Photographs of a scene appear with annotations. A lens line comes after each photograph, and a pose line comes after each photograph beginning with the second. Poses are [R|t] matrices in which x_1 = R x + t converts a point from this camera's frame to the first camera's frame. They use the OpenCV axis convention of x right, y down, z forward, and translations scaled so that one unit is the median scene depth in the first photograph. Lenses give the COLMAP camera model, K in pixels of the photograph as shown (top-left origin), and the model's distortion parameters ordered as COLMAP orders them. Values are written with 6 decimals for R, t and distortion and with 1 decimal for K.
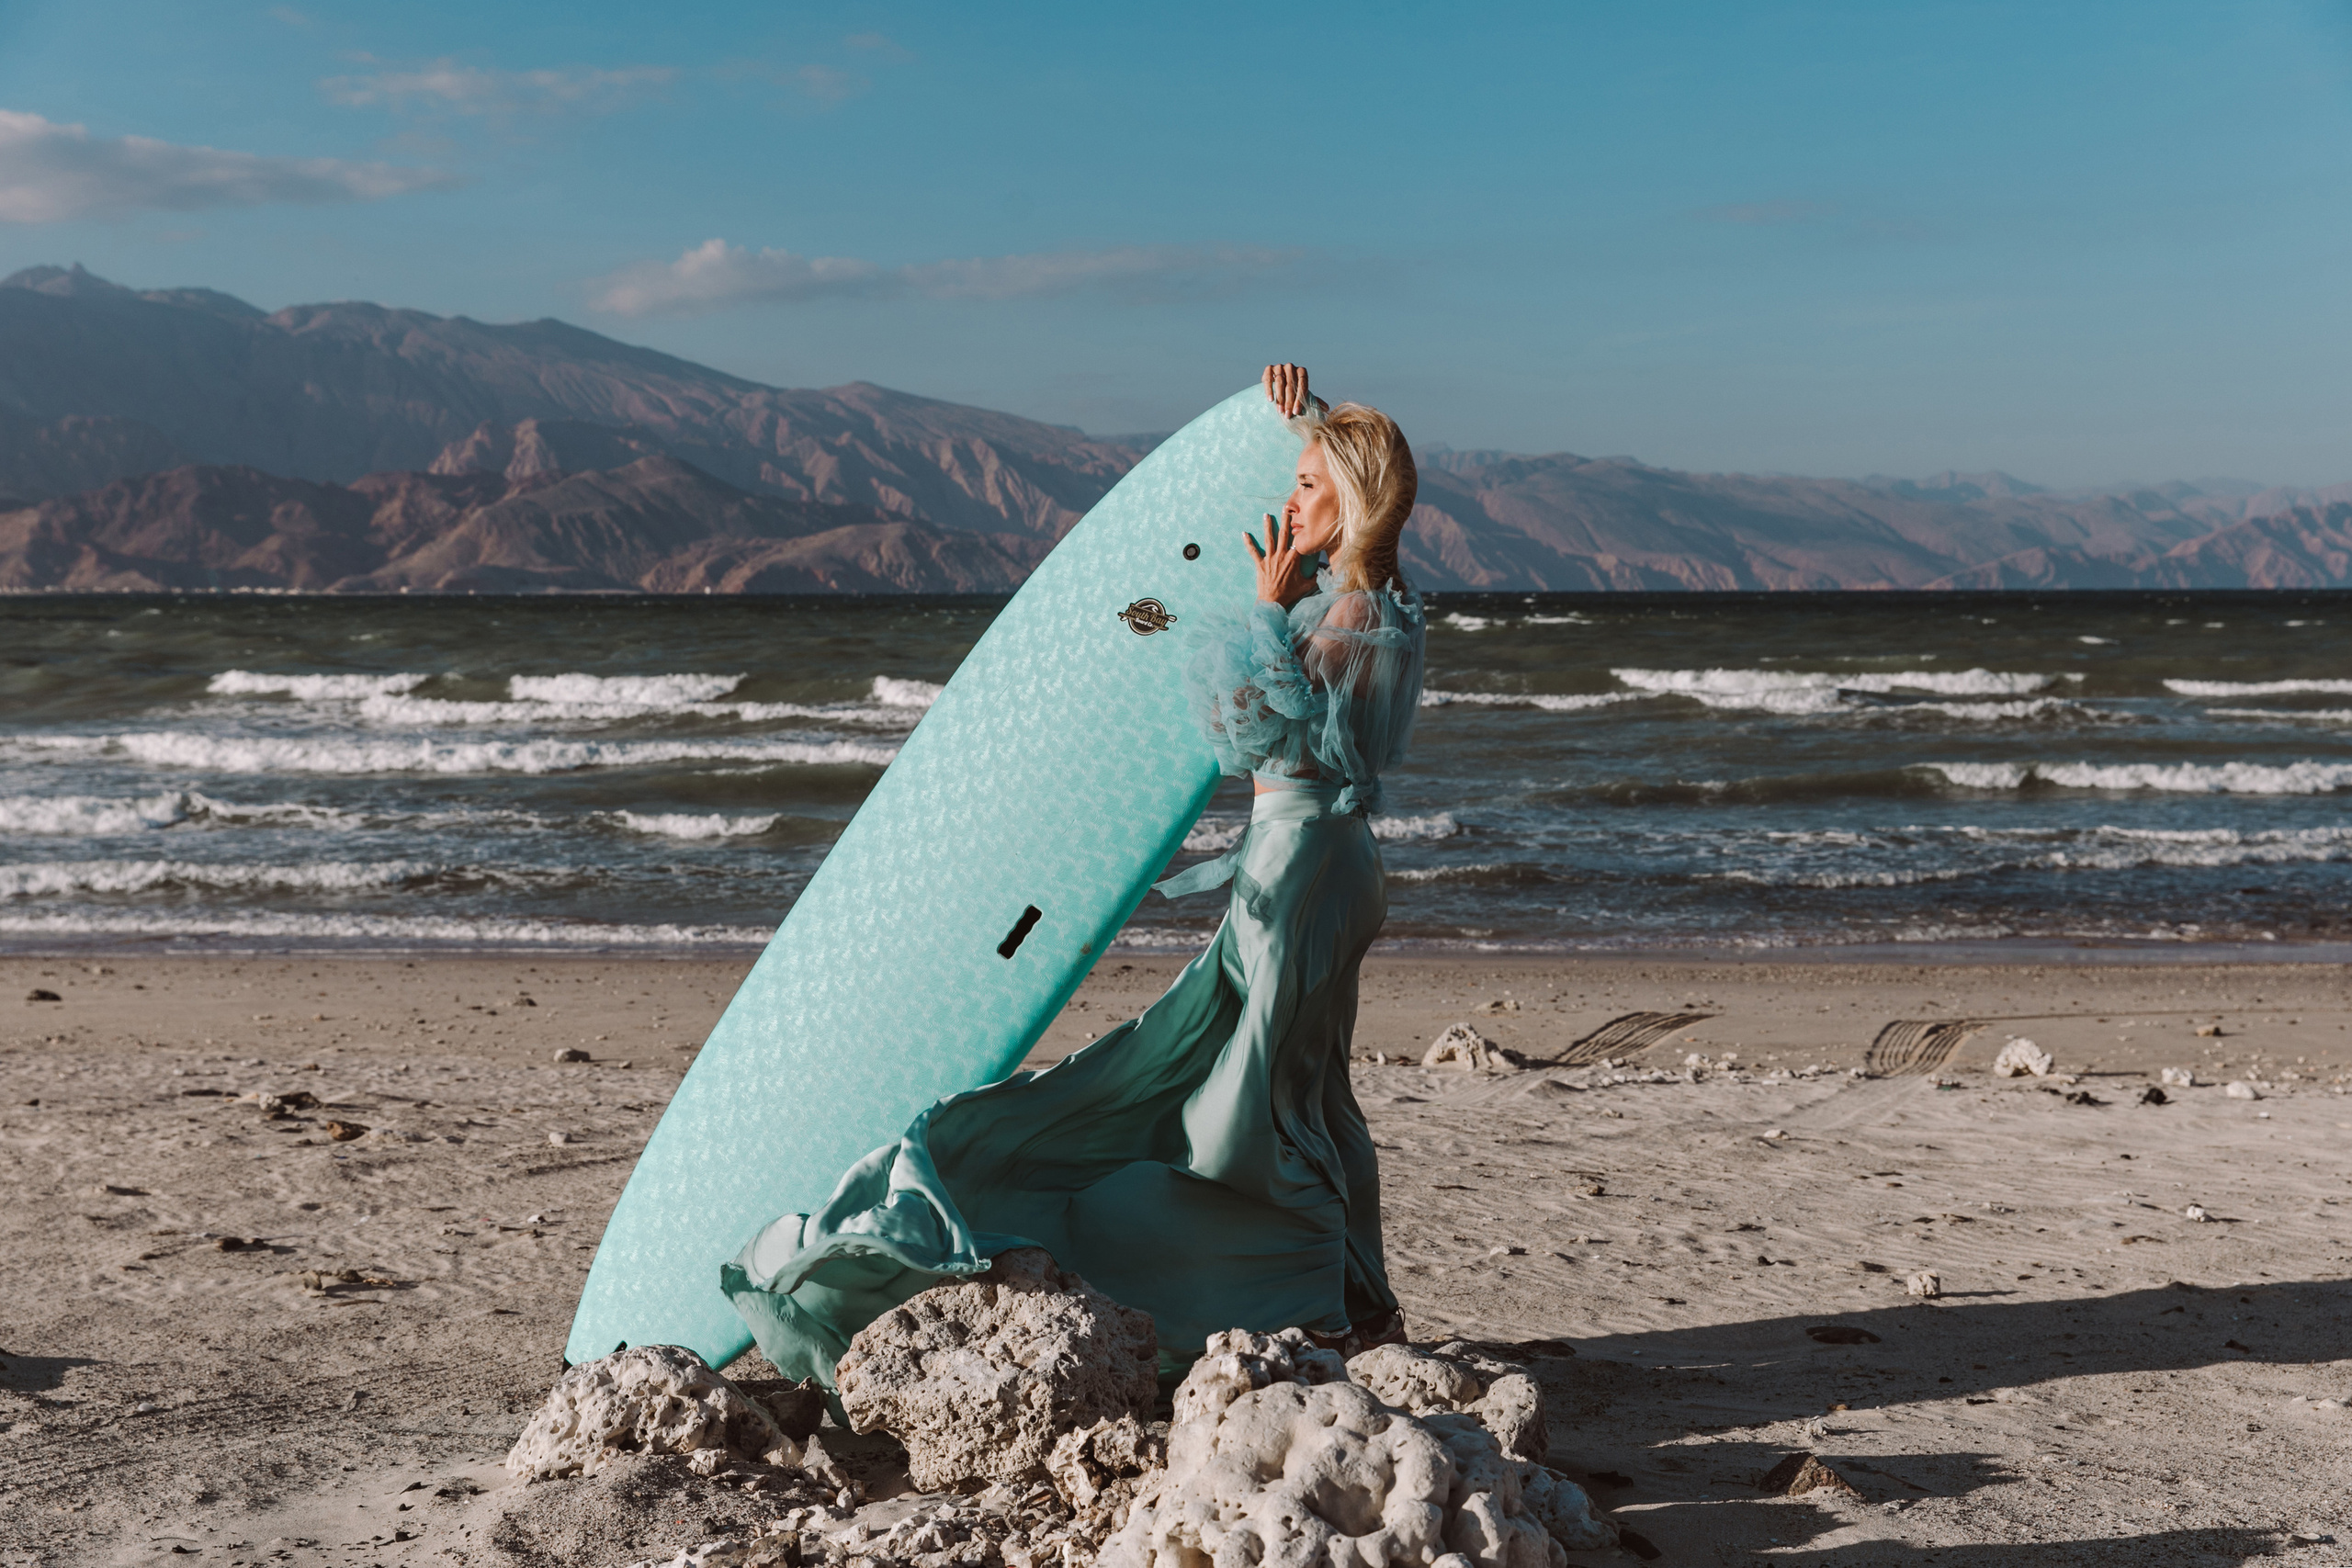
lens RADIAL K [[3000.6, 0, 1176.0], [0, 3000.6, 784.0], [0, 0, 1]] dist [0.011649, -0.019868]
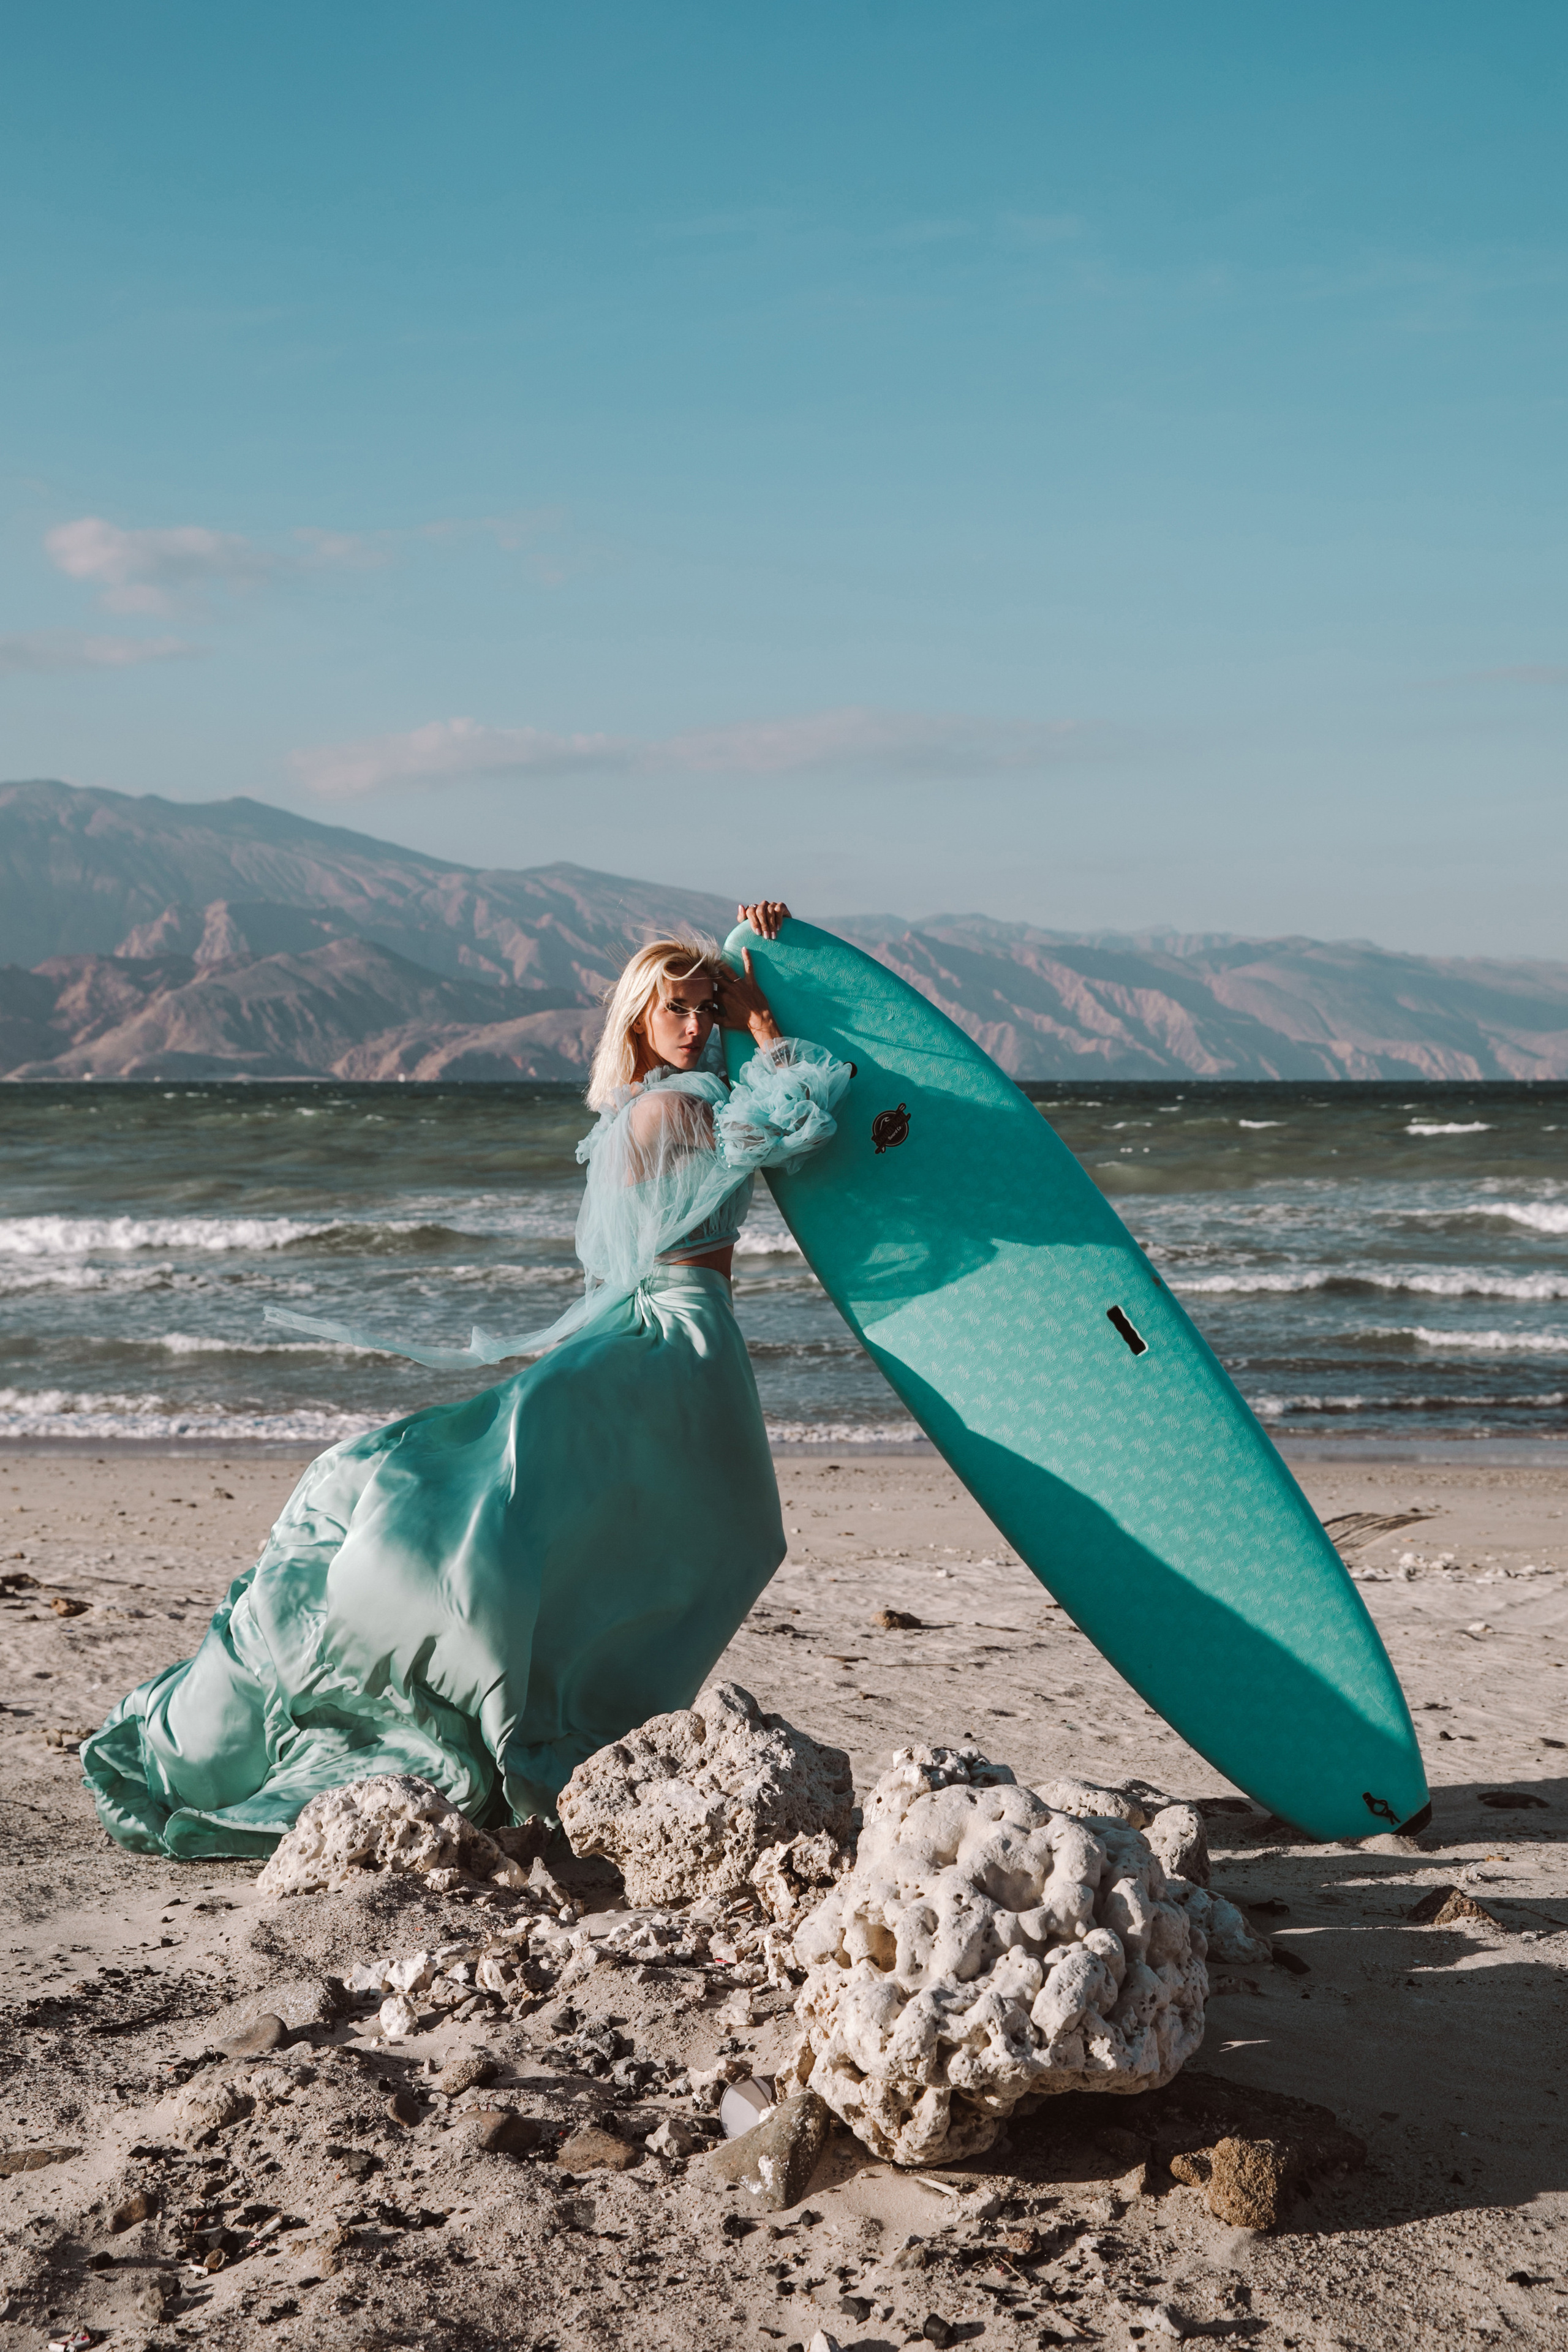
lens RADIAL K [[3137.8, 0, 781.3], [0, 3137.8, 1125.4], [0, 0, 1]] dist [0.060902, 0.086502]
pose [[0.999412, 0.002761, -0.034175, 0.004149], [-0.004451, 0.998765, -0.049488, 0.003980], [0.033996, 0.049611, 0.998190, -0.098219]]
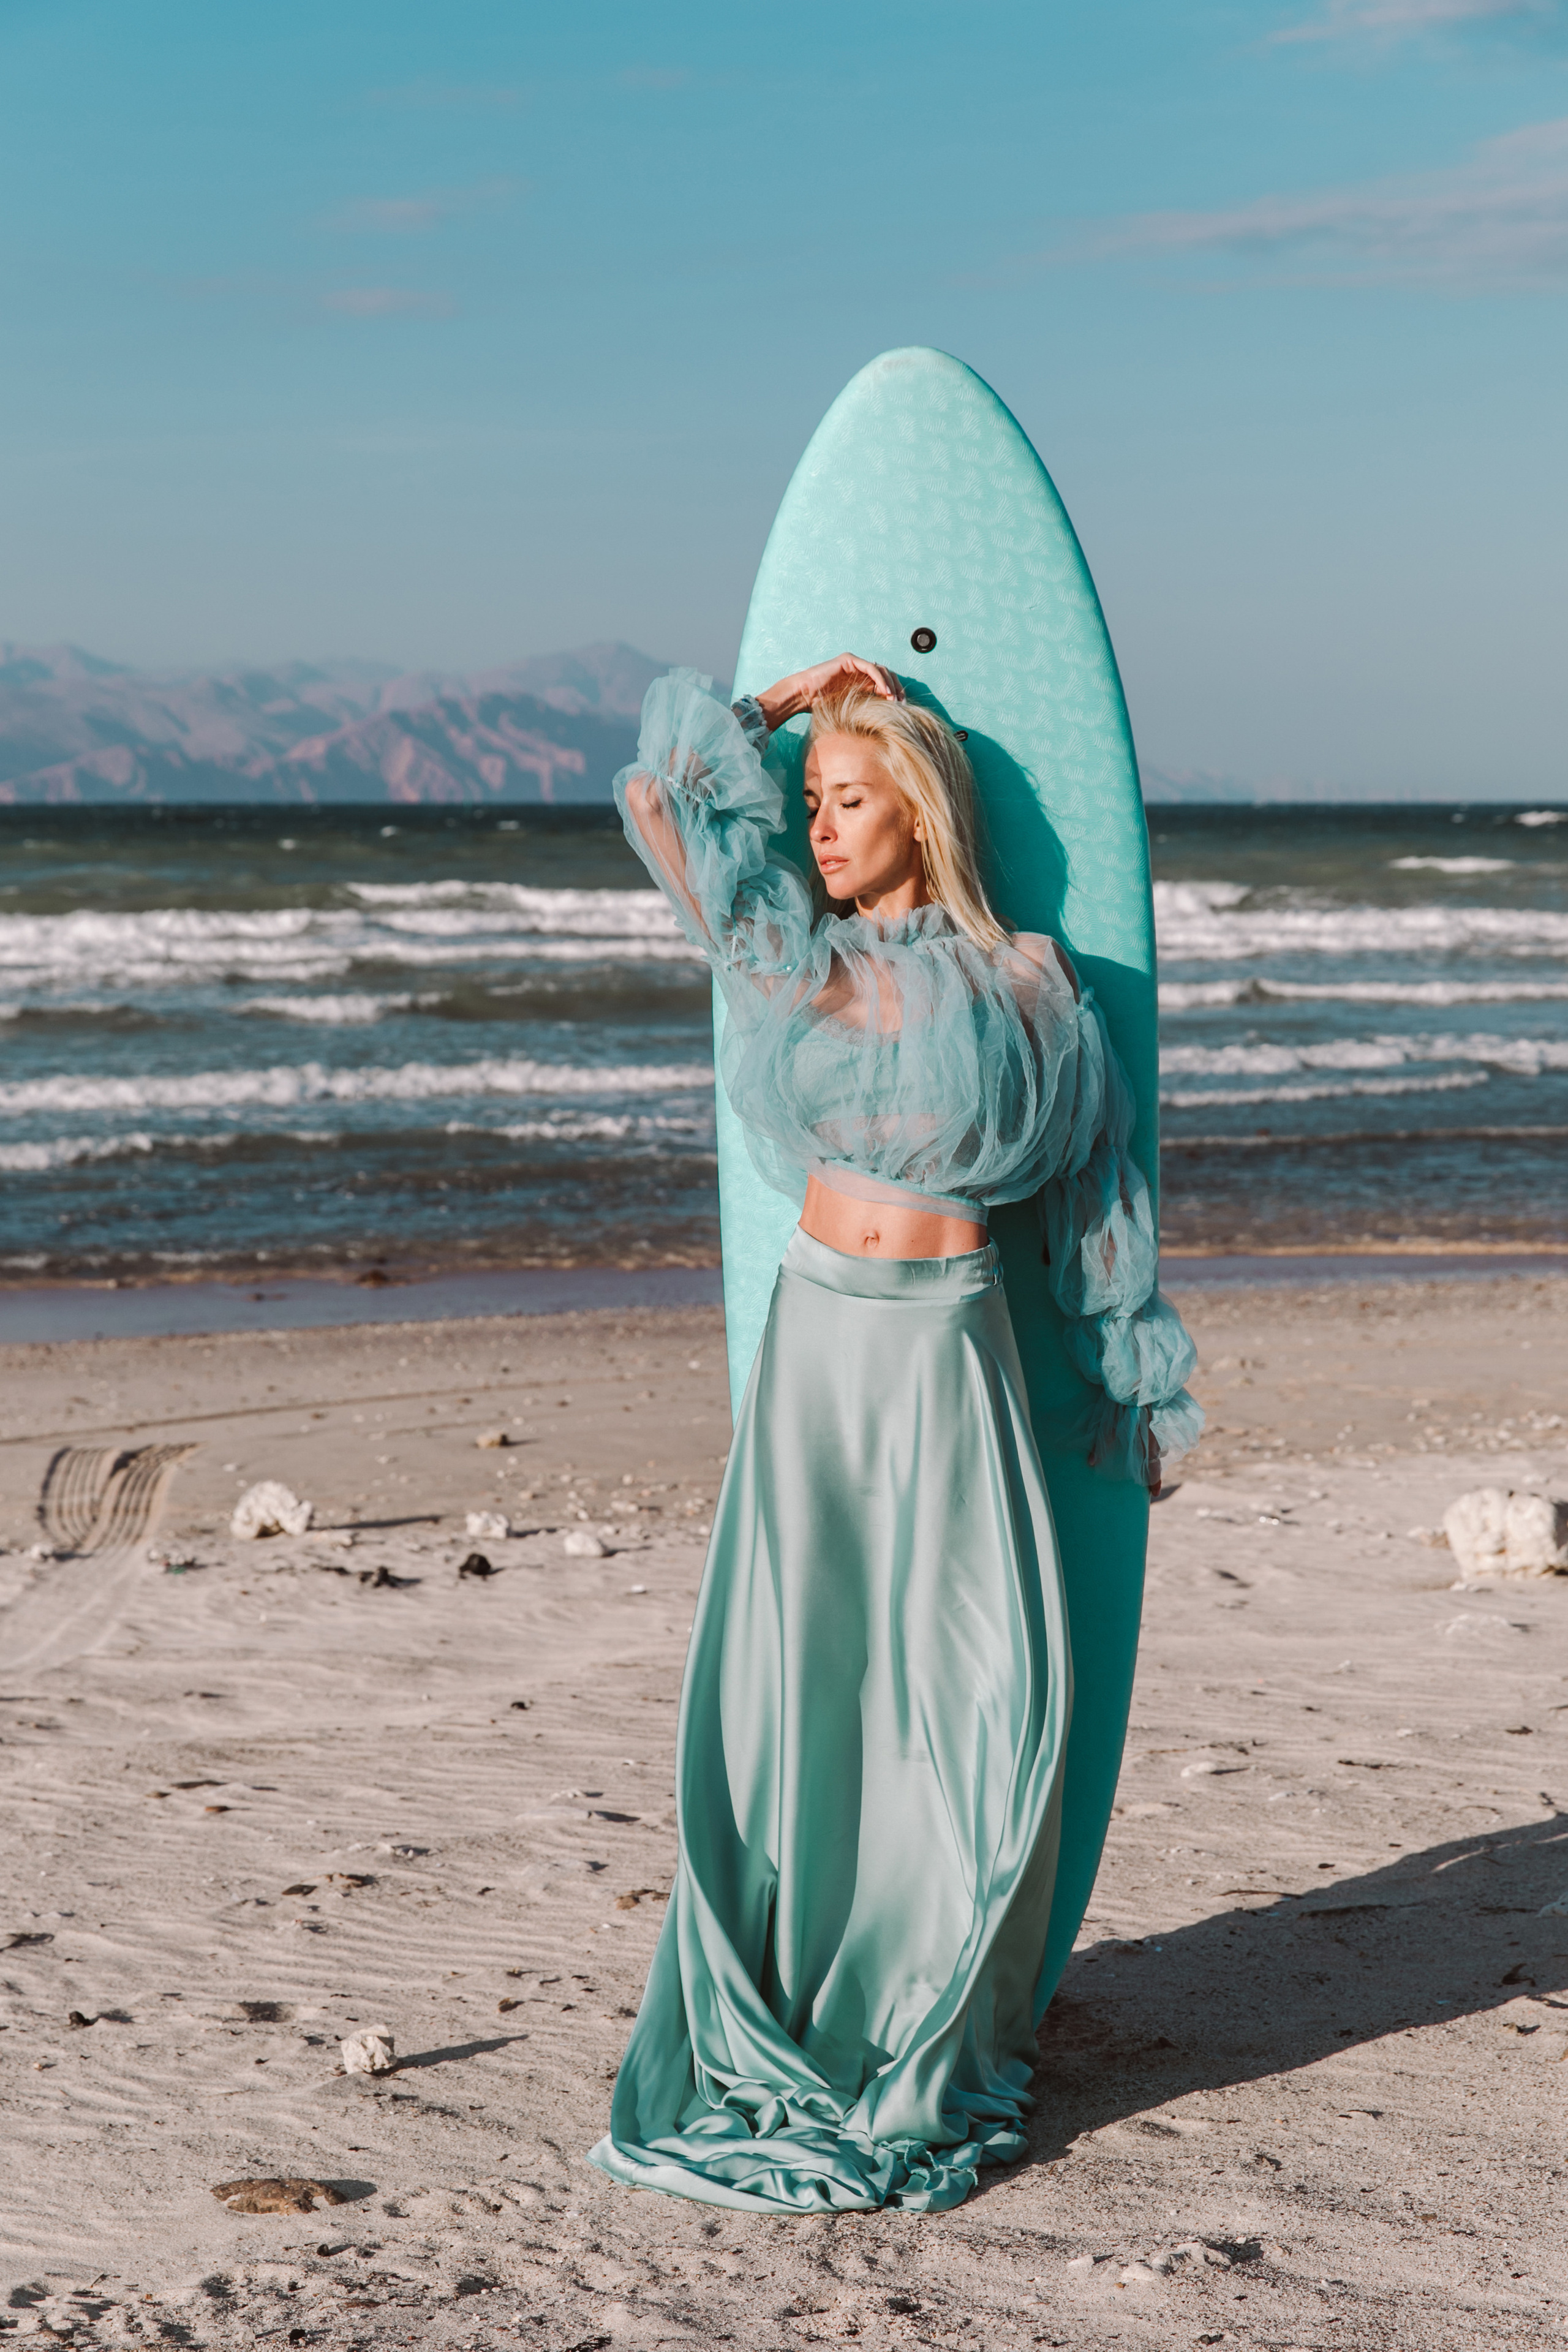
lens RADIAL K [[4059.6, 0, 784.0], [0, 4059.6, 1176.0], [0, 0, 1]] dist [0.000036, 0.037436]
pose [[0.905021, -0.035727, 0.423864, -0.010445], [0.024093, 0.999172, 0.032775, -0.028576], [-0.424684, -0.019450, 0.905133, 0.220720]]
